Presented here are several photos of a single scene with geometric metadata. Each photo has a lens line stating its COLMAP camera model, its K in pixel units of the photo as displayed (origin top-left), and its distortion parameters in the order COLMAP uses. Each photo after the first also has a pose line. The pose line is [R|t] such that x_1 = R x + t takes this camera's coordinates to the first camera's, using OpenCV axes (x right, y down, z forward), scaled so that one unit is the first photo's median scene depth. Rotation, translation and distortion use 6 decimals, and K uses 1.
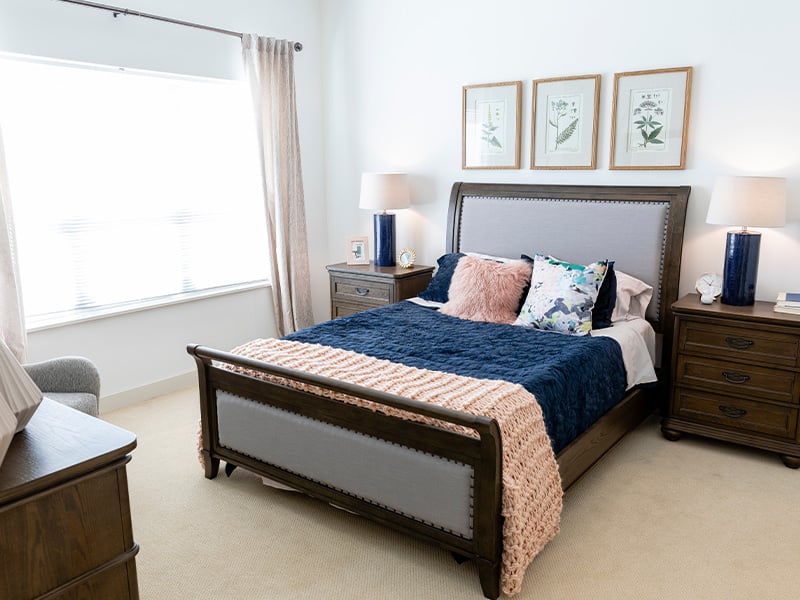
lens RADIAL K [[658.6, 0, 400.0], [0, 658.6, 300.0], [0, 0, 1]] dist [0.006103, 0.002544]
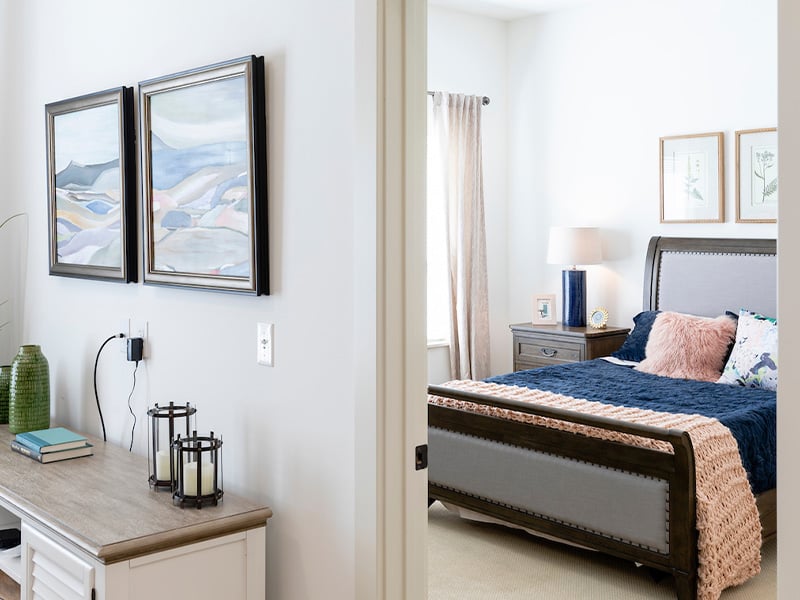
lens RADIAL K [[910.8, 0, 398.1], [0, 910.8, 237.5], [0, 0, 1]] dist [0.007059, 0.011834]
pose [[0.980880, 0.005125, -0.194544, -0.022065], [-0.041519, 0.982149, -0.183463, 0.089582], [0.190131, 0.188032, 0.963584, -0.374461]]
